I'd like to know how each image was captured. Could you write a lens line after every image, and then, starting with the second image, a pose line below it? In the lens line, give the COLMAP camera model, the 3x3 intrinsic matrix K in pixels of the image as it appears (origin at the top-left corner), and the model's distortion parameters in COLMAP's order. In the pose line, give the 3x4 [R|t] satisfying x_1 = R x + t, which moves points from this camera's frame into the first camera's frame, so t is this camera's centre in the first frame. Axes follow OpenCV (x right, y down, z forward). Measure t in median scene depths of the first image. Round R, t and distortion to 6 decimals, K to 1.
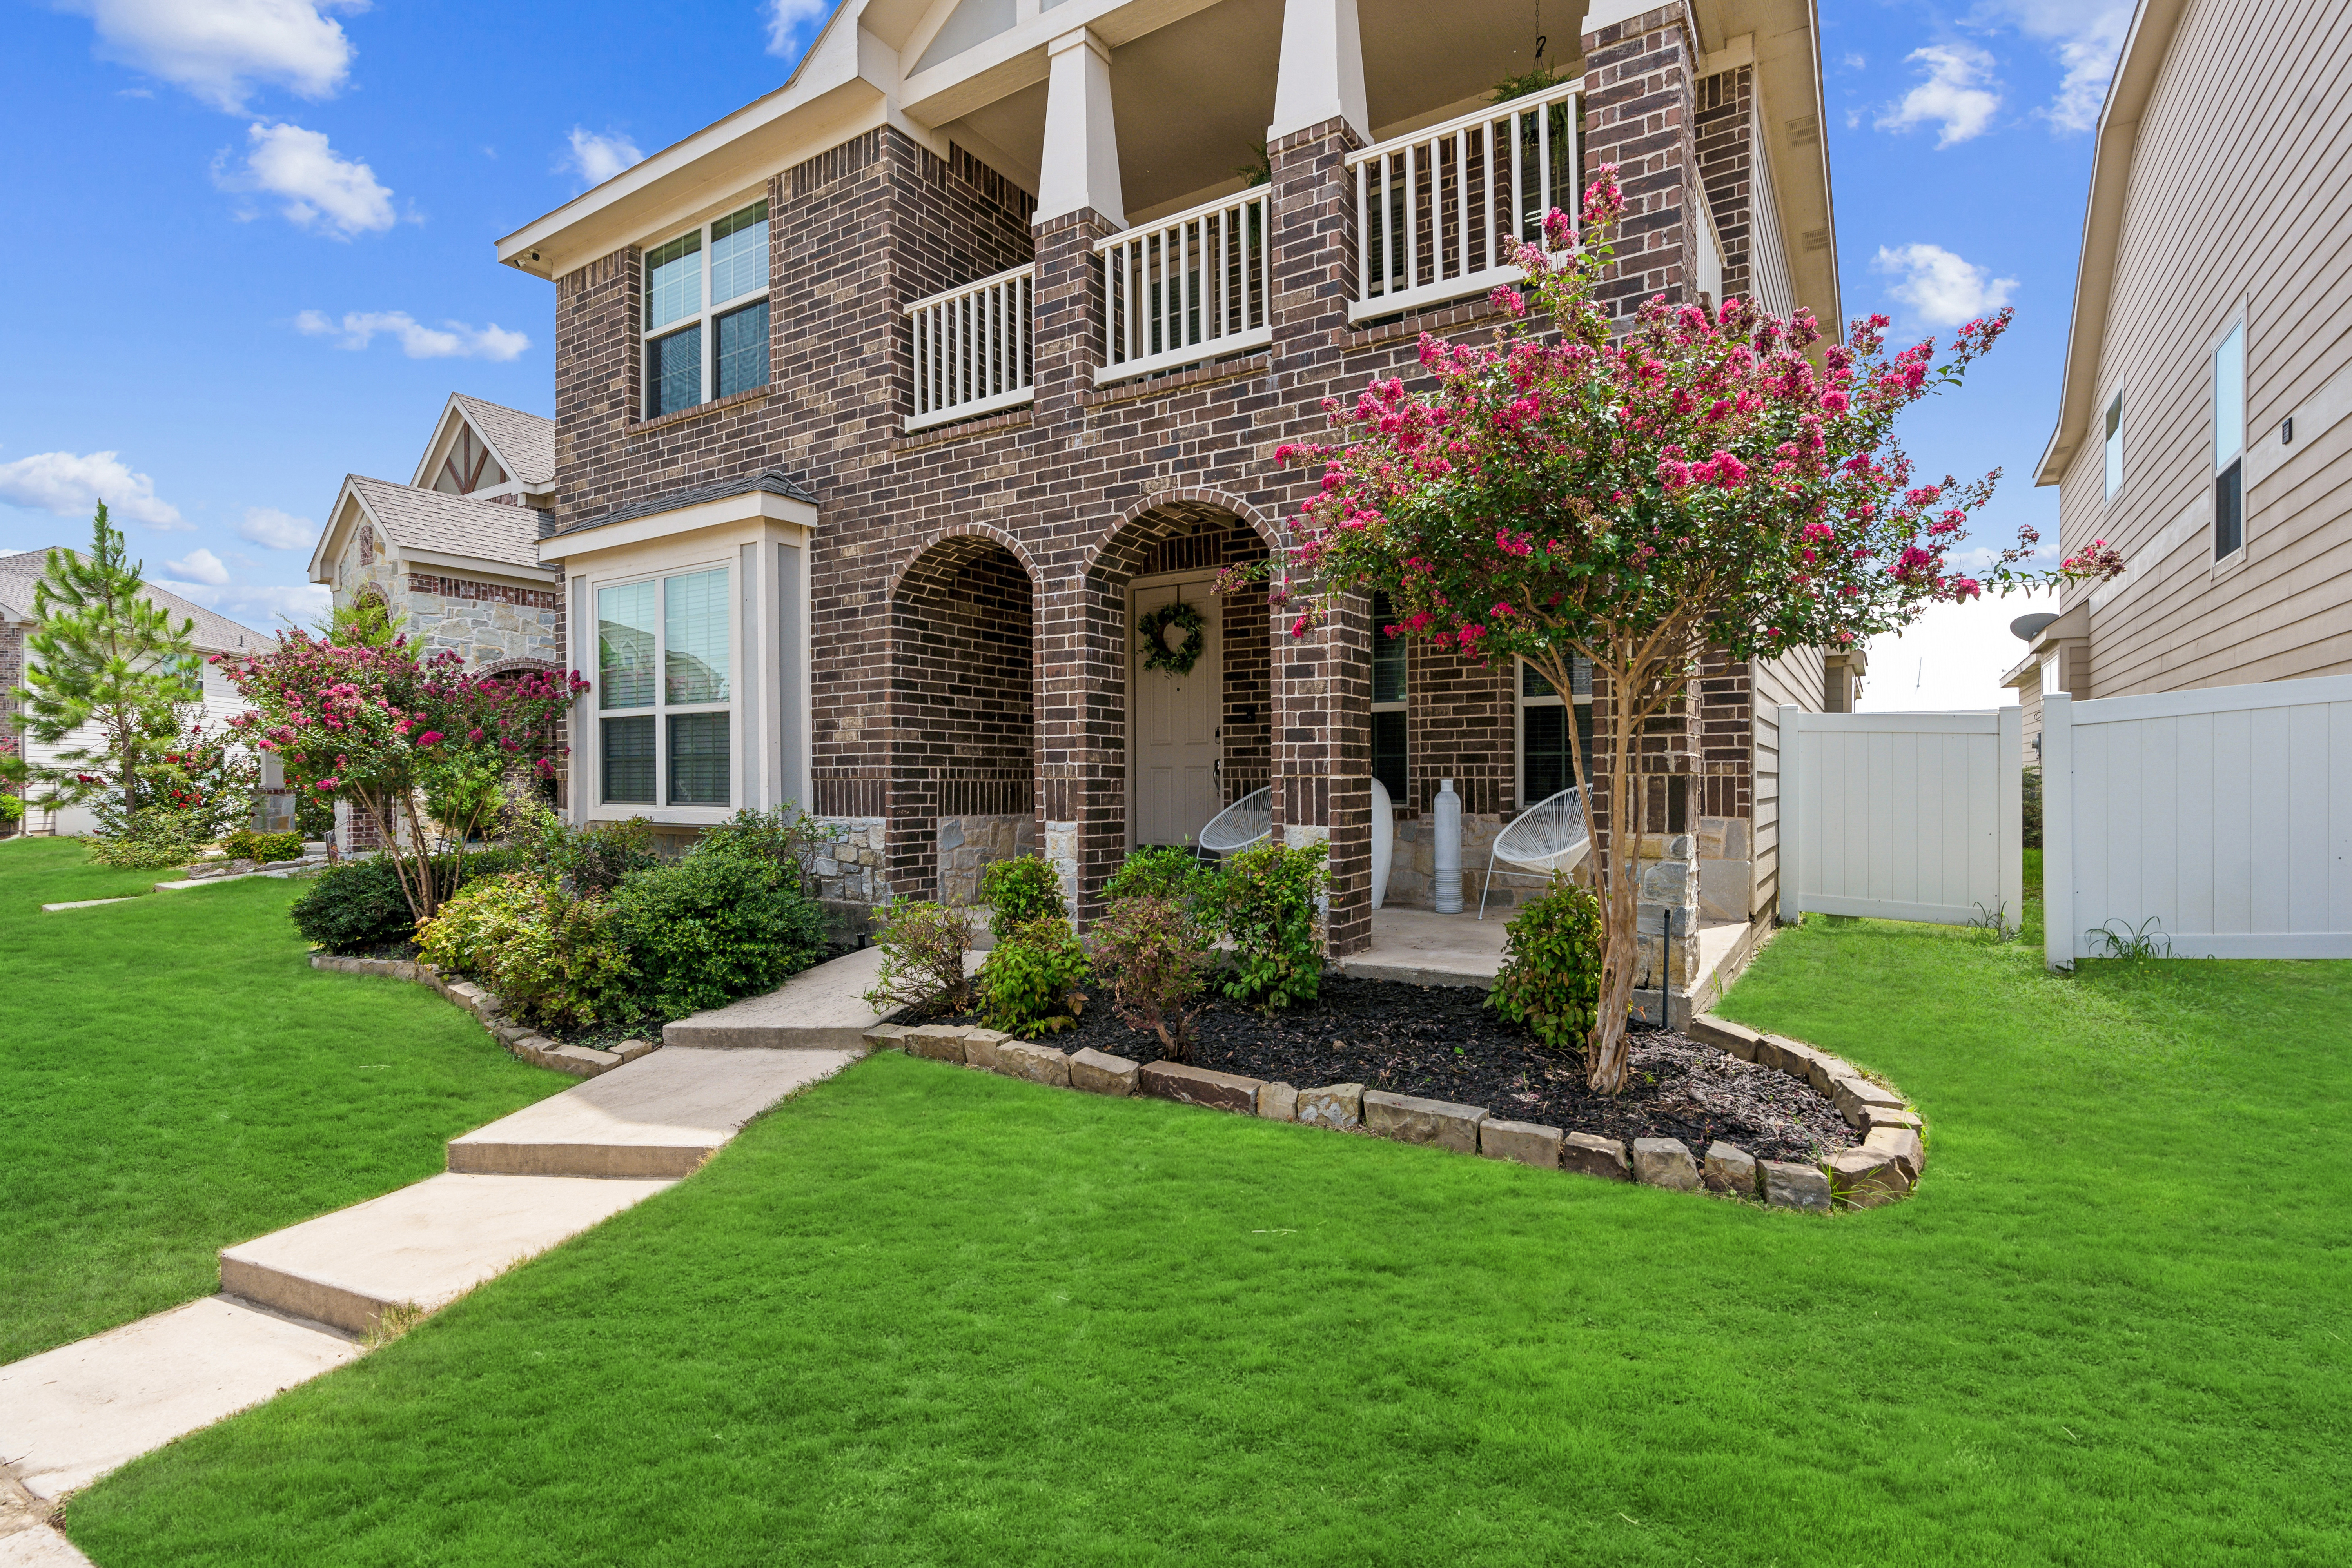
lens RADIAL K [[1080.9, 0, 1173.5], [0, 1080.9, 782.7], [0, 0, 1]] dist [-0.001839, 0.000252]
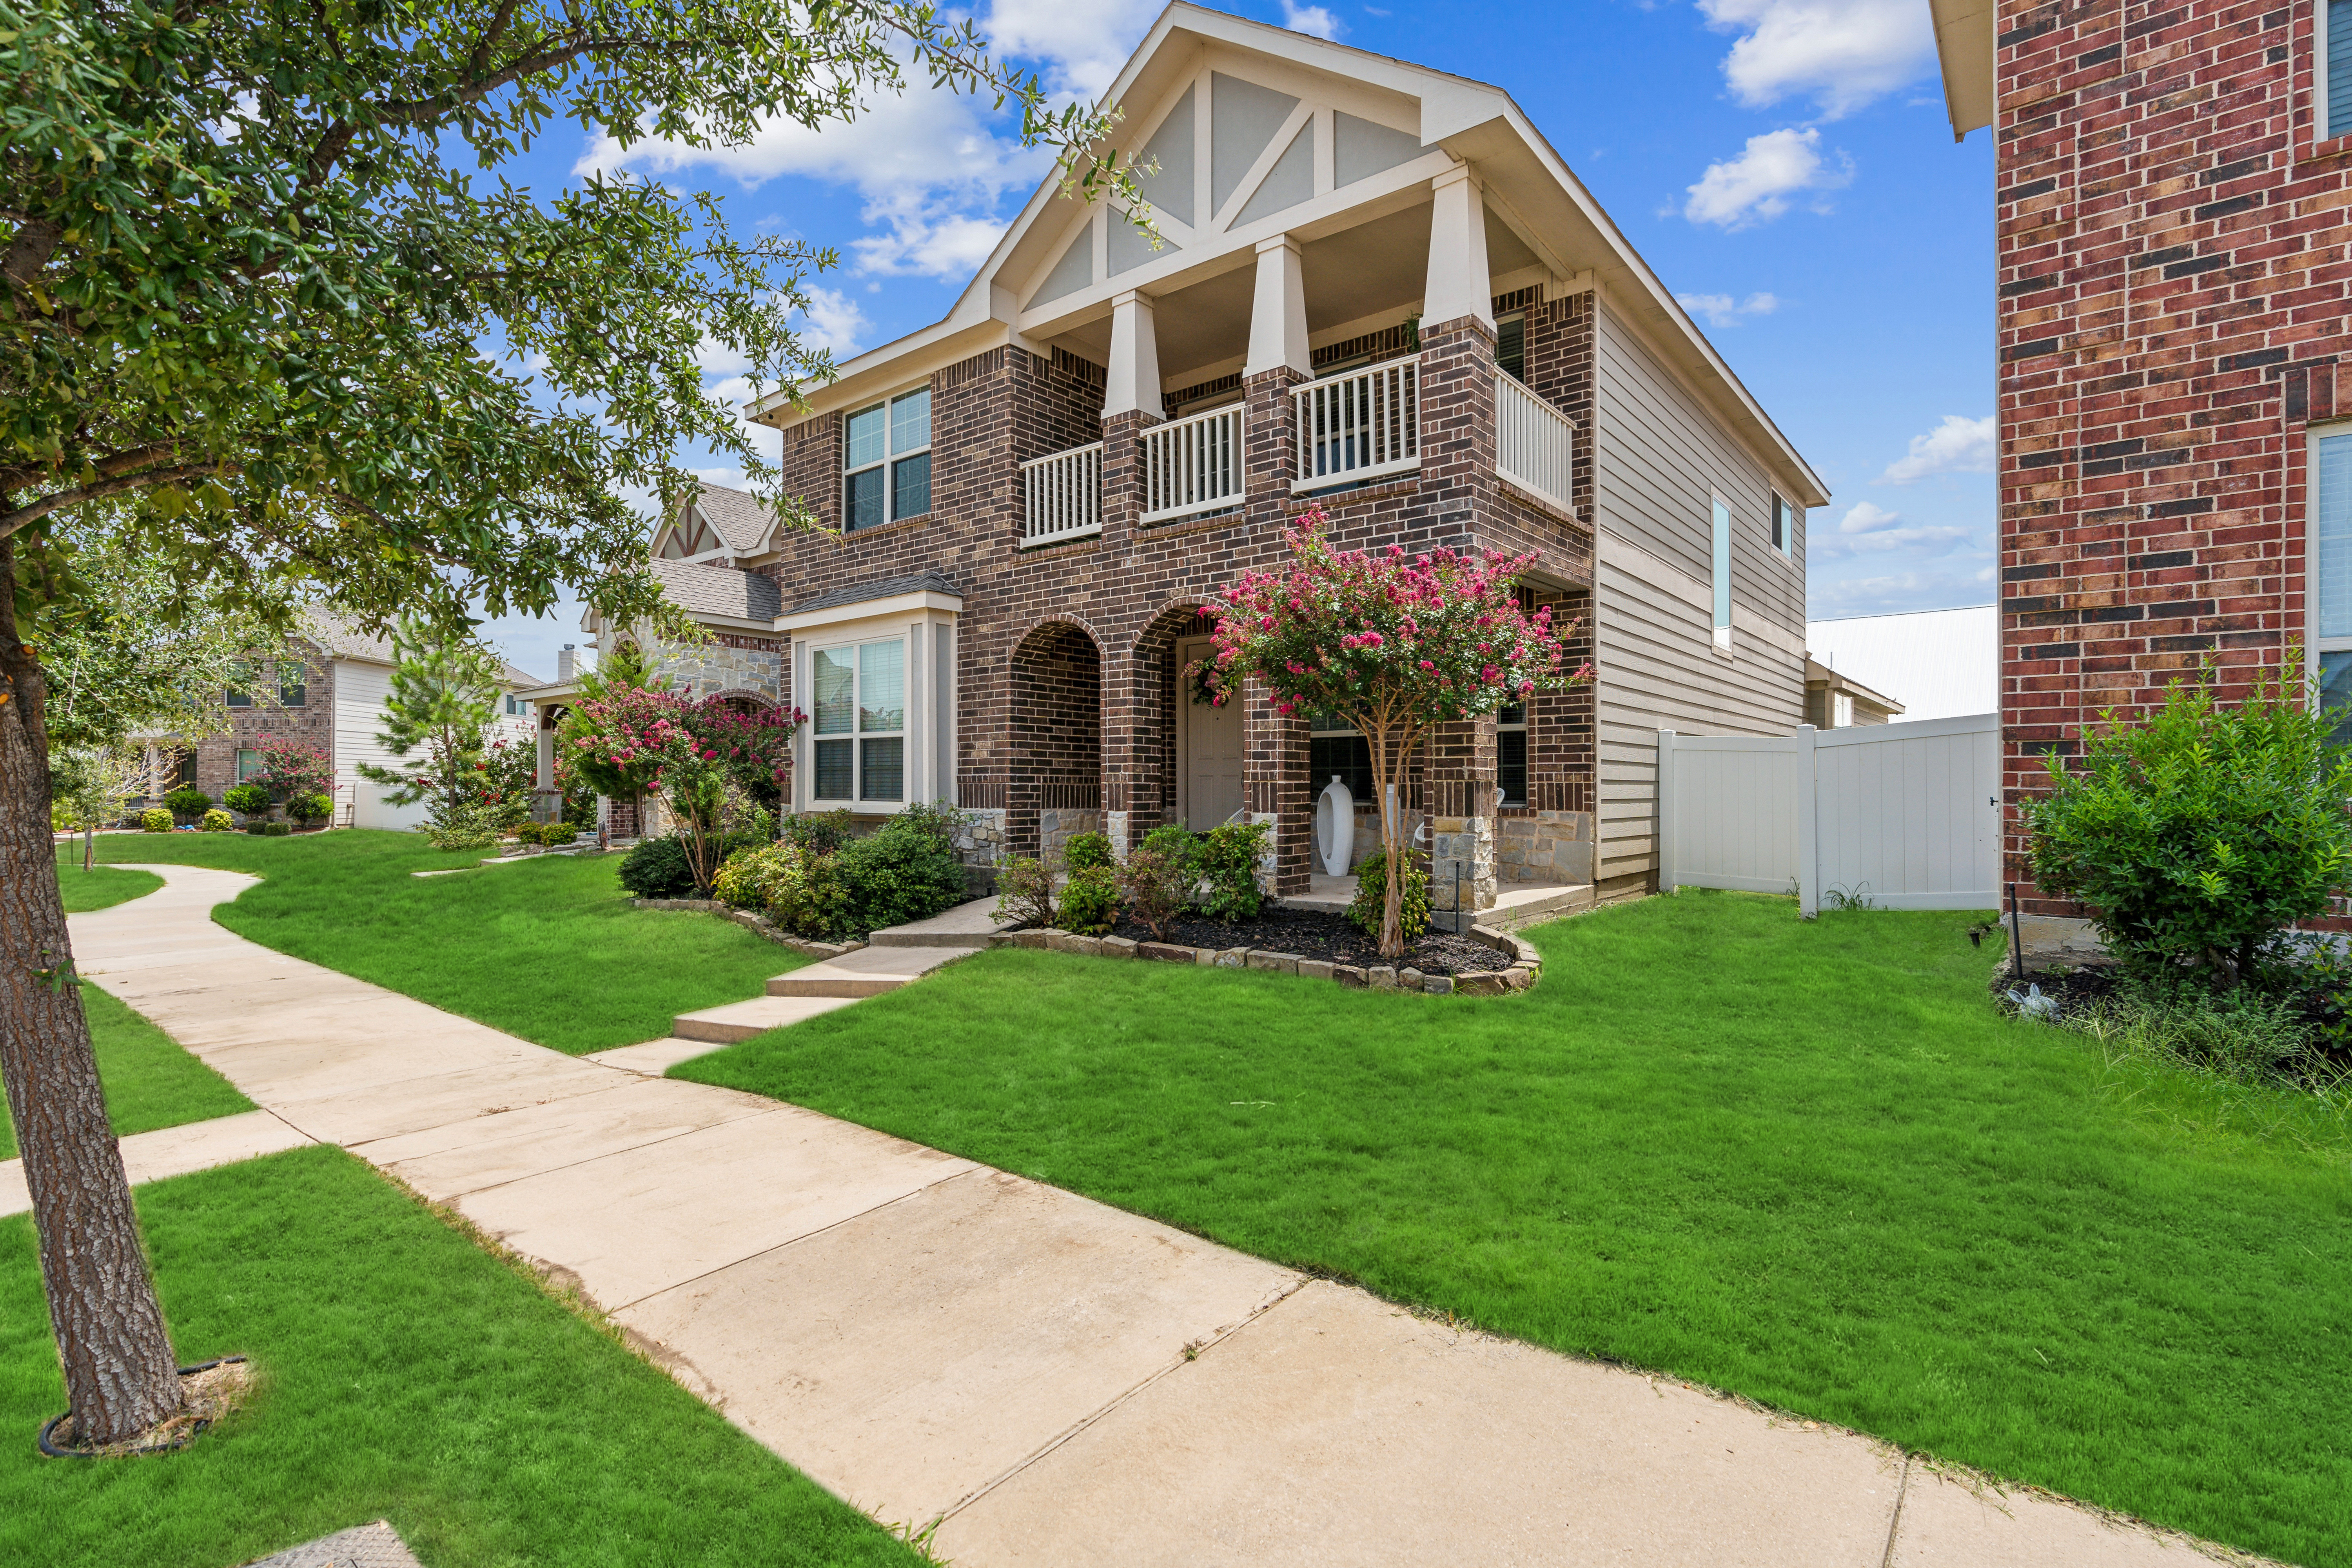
lens RADIAL K [[1080.9, 0, 1188.3], [0, 1080.9, 784.4], [0, 0, 1]] dist [-0.001839, 0.000252]
pose [[0.994321, 0.003491, -0.106361, 0.153876], [-0.004128, 0.999975, -0.005773, 0.006469], [0.106339, 0.006179, 0.994311, -0.492084]]
